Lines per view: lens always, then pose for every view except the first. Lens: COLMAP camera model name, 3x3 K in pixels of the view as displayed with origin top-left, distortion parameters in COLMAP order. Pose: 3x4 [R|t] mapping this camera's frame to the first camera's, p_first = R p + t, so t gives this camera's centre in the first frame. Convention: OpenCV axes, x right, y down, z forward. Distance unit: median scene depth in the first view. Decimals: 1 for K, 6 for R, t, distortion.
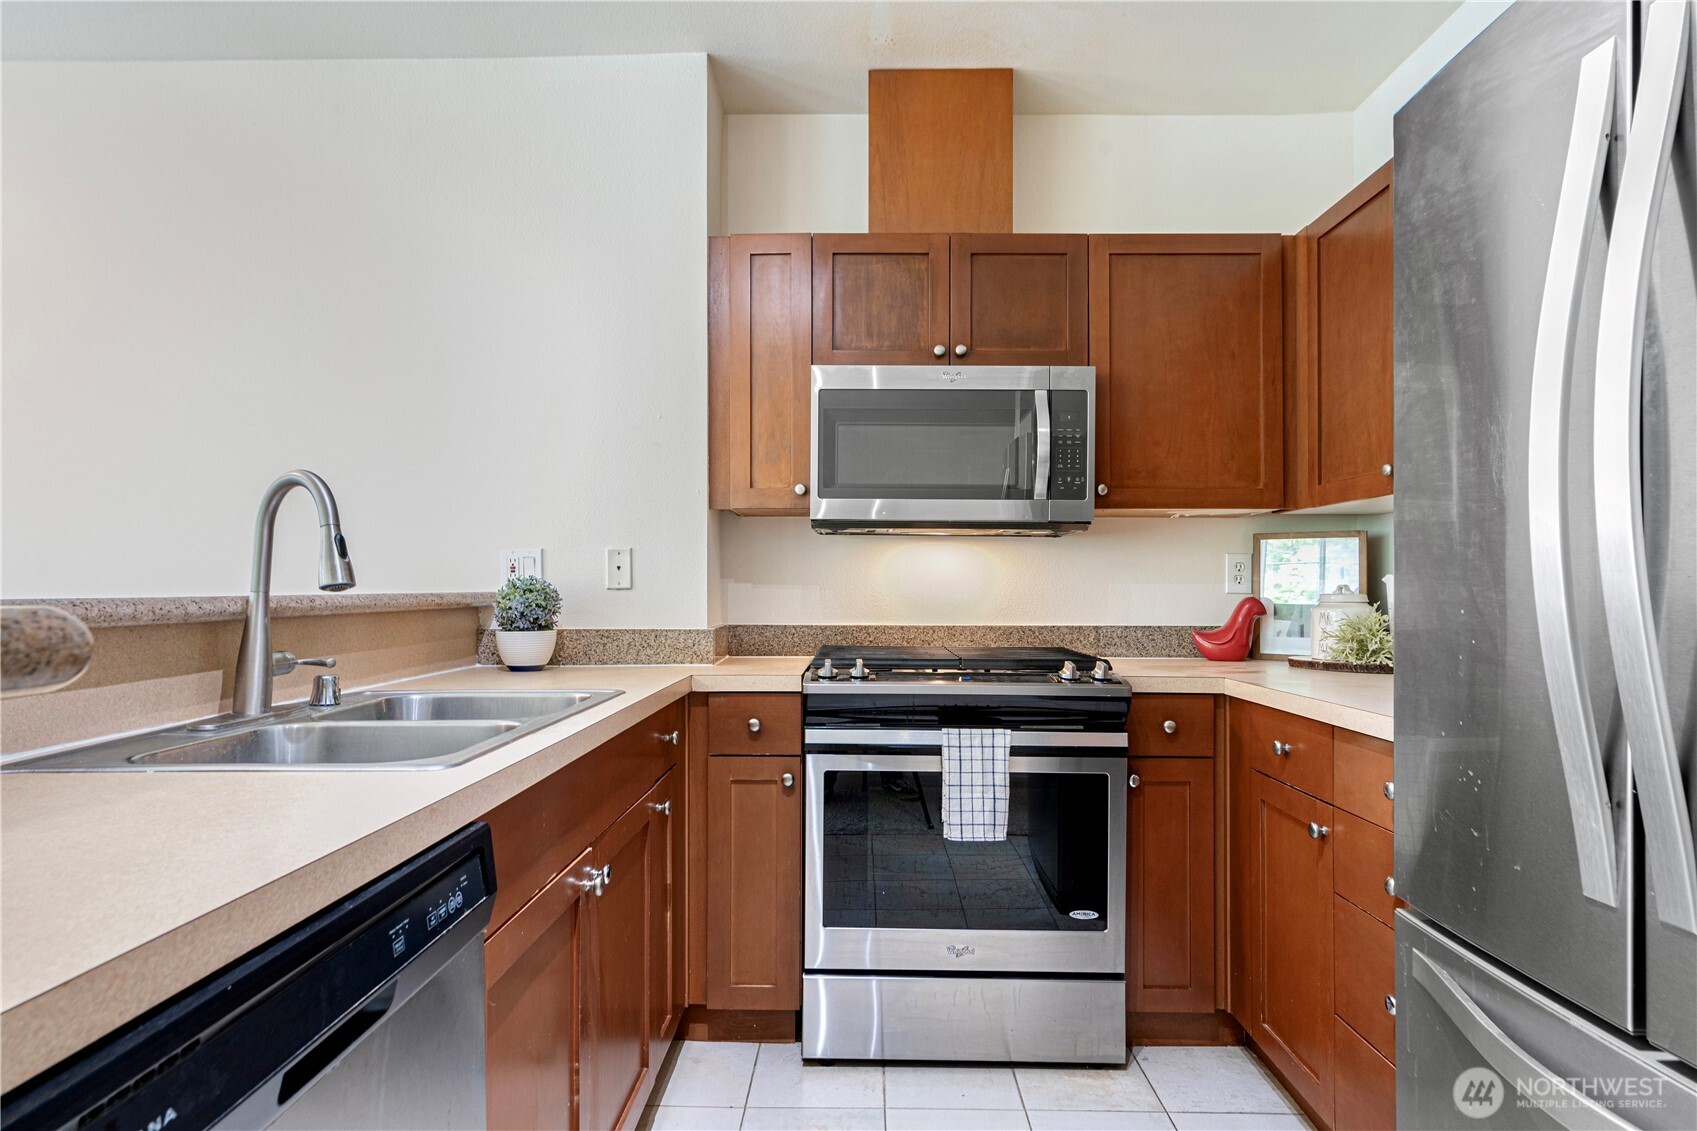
lens RADIAL K [[949.6, 0, 844.1], [0, 949.6, 573.6], [0, 0, 1]] dist [-0.002272, 0.005885]
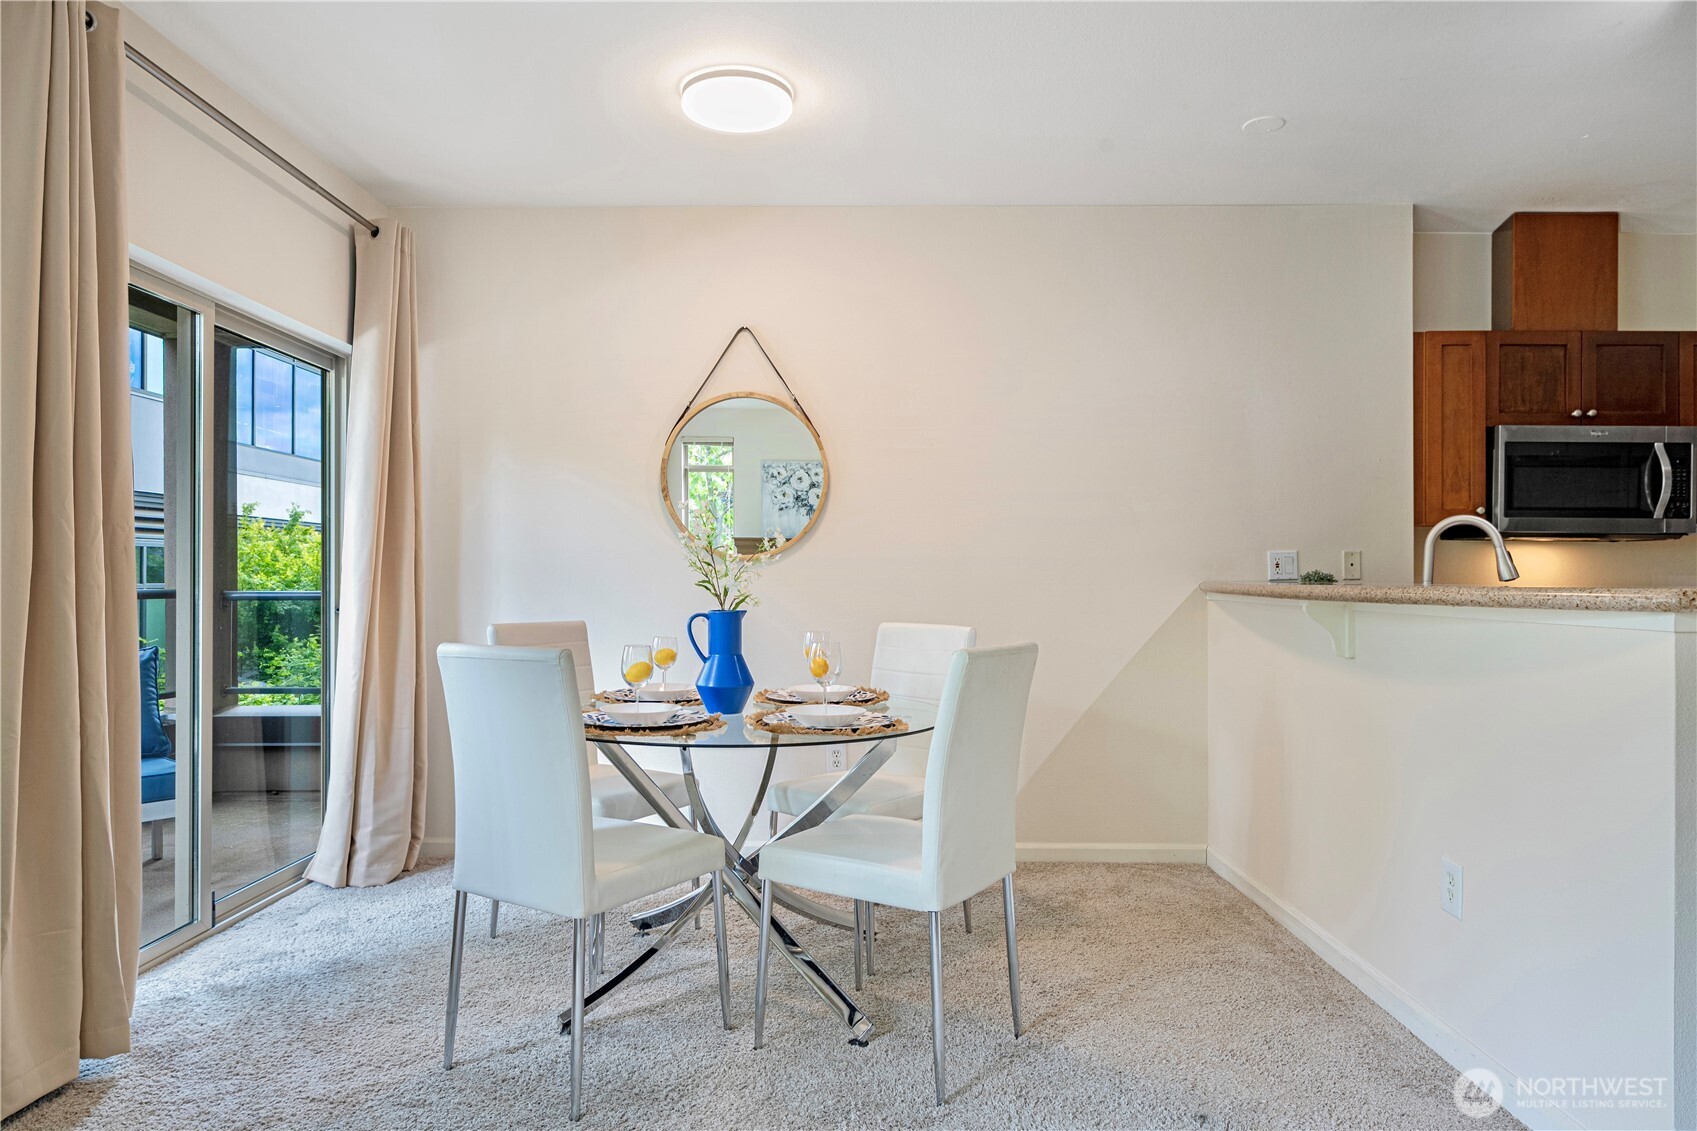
lens RADIAL K [[1046.2, 0, 852.3], [0, 1046.2, 573.8], [0, 0, 1]] dist [0.003647, 0.000273]
pose [[0.999958, 0.000376, 0.009117, -1.040403], [-0.000450, 0.999966, 0.008178, -0.005440], [-0.009113, -0.008182, 0.999925, -0.593097]]
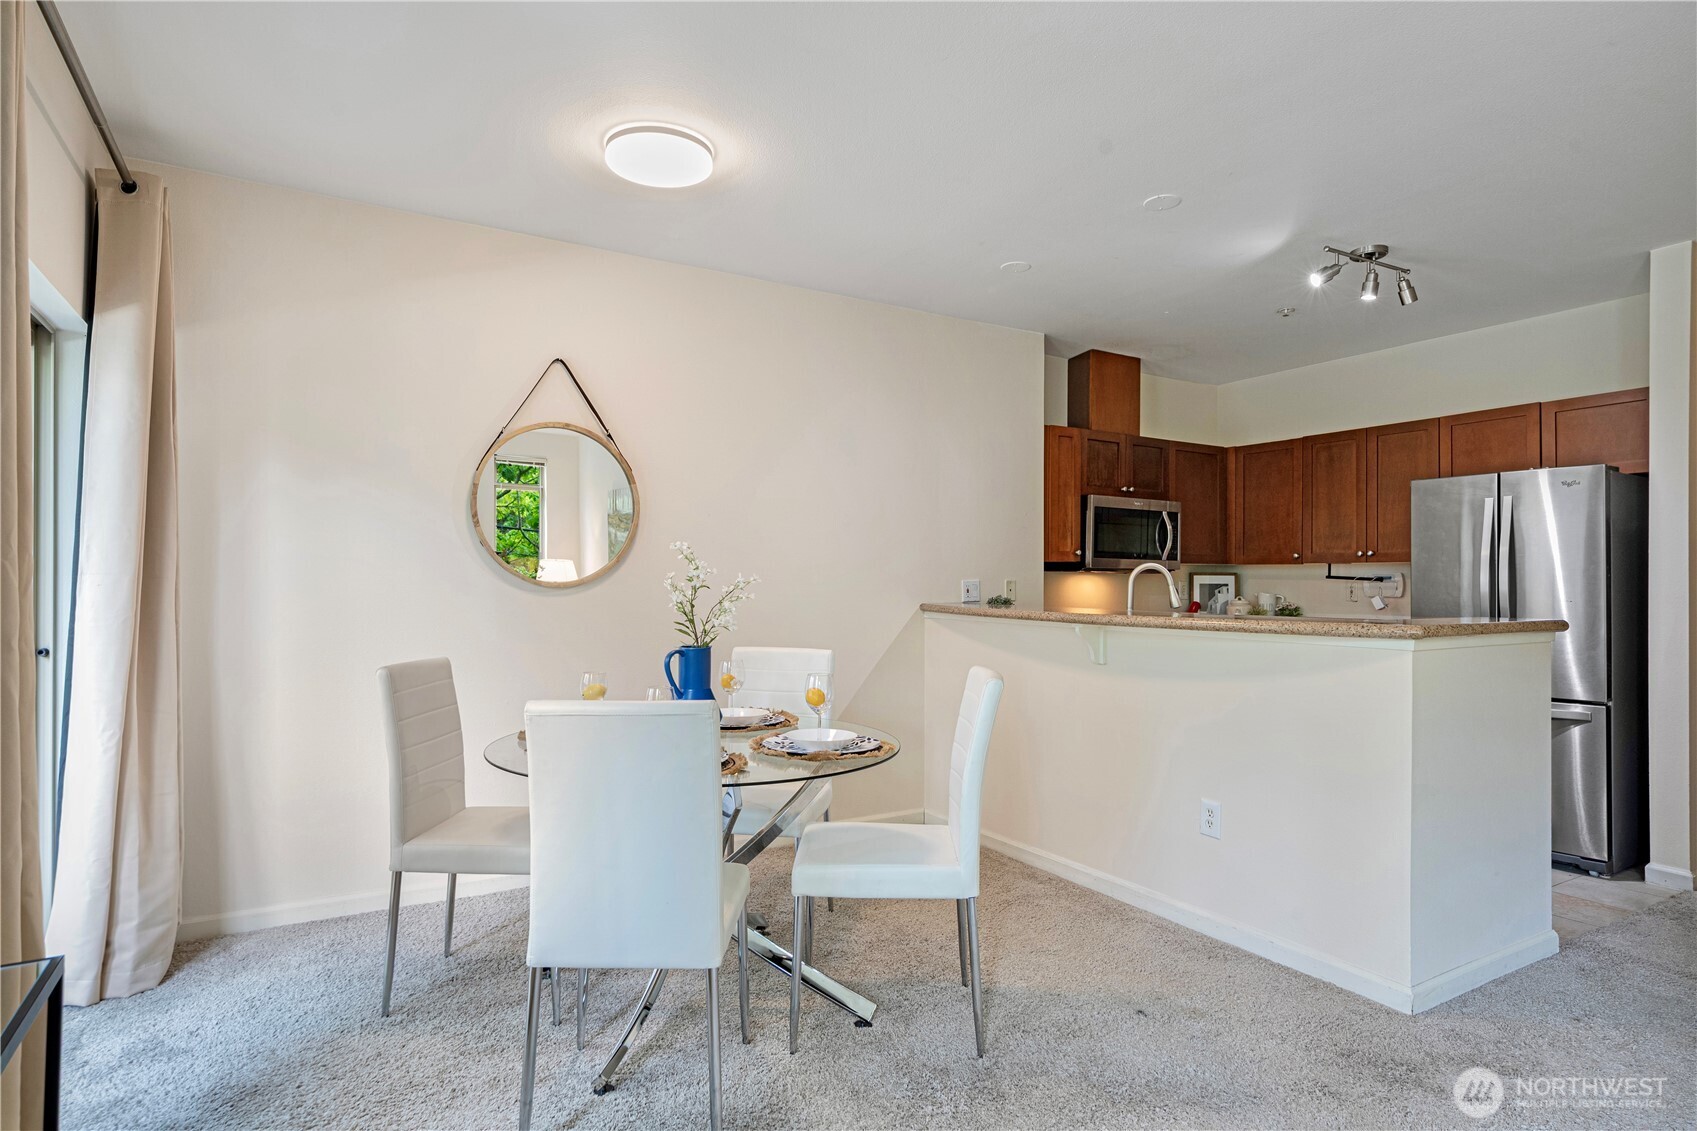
lens RADIAL K [[906.2, 0, 844.5], [0, 906.2, 572.8], [0, 0, 1]] dist [-0.000337, 0.001963]
pose [[0.847654, 0.007500, 0.530497, -1.576026], [-0.010478, 0.999942, 0.002606, -0.045222], [-0.530447, -0.007767, 0.847683, -0.419283]]
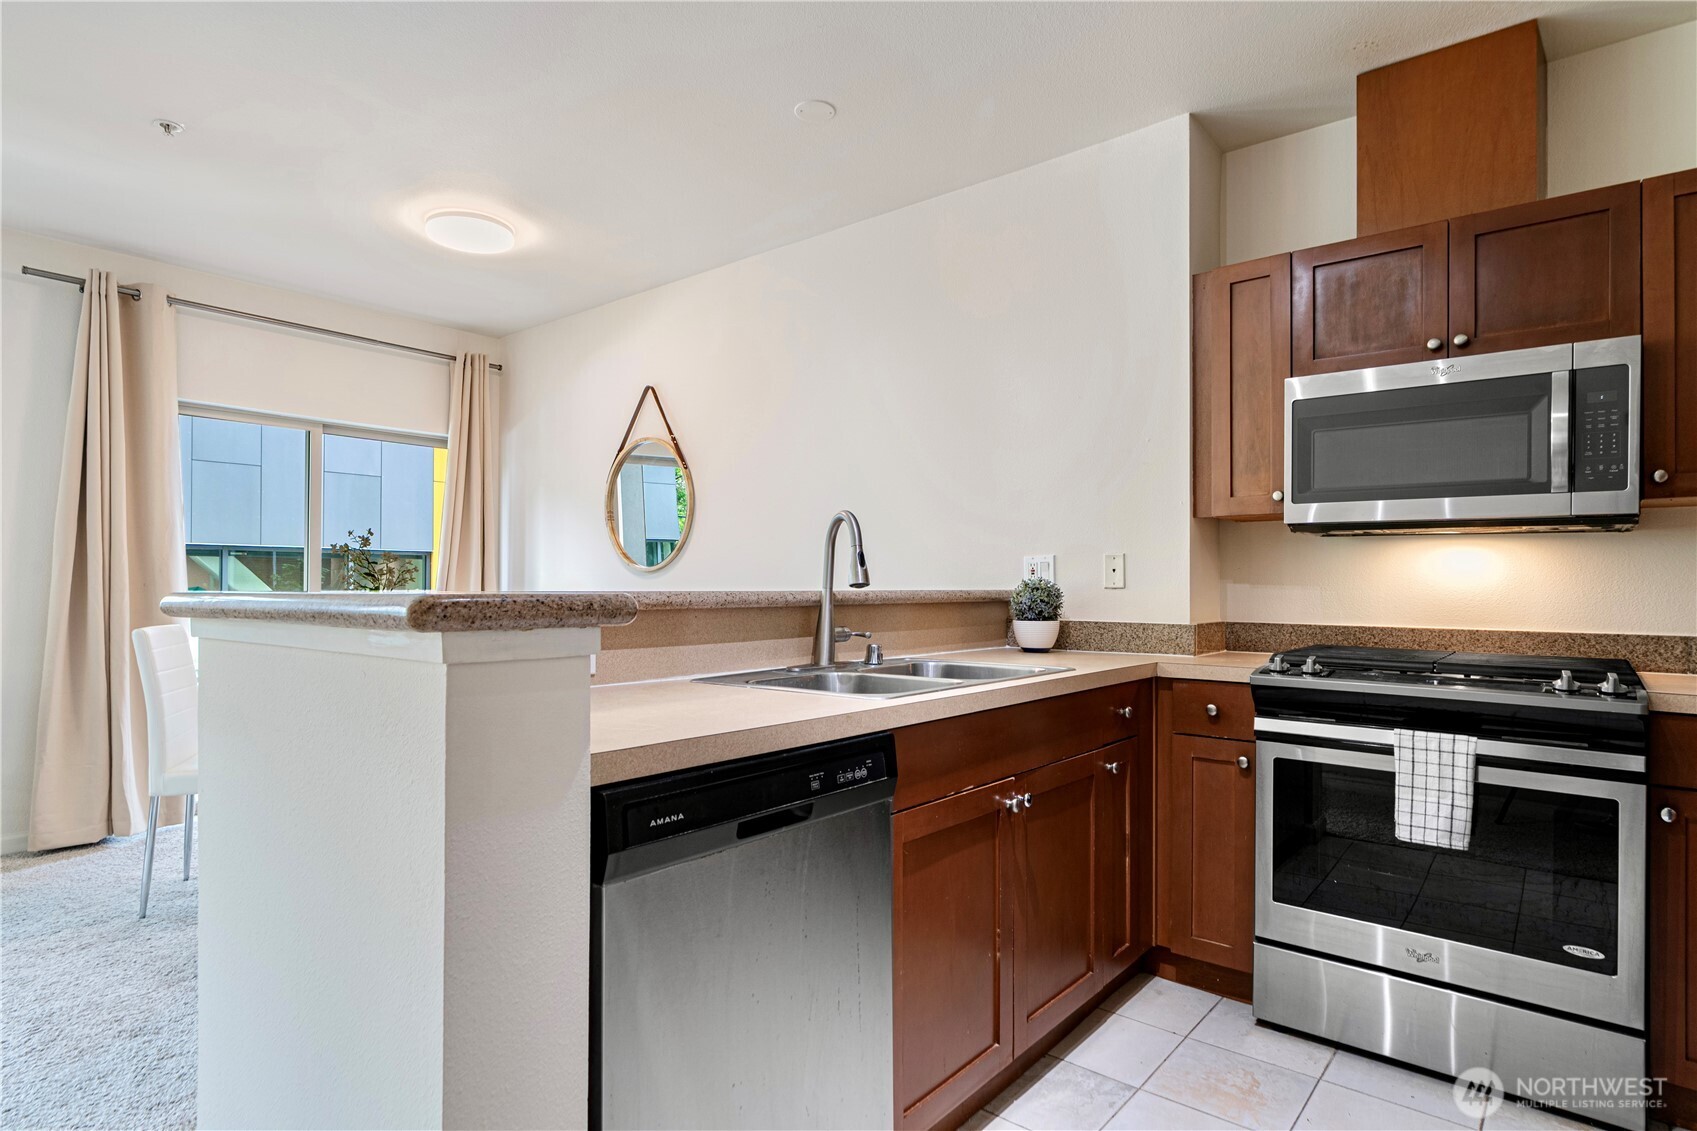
lens RADIAL K [[906.2, 0, 843.1], [0, 906.2, 574.1], [0, 0, 1]] dist [-0.000337, 0.001963]
pose [[0.783100, -0.002557, -0.621890, 0.209085], [0.002918, 0.999996, -0.000438, -0.002050], [0.621889, -0.001472, 0.783104, -0.100998]]
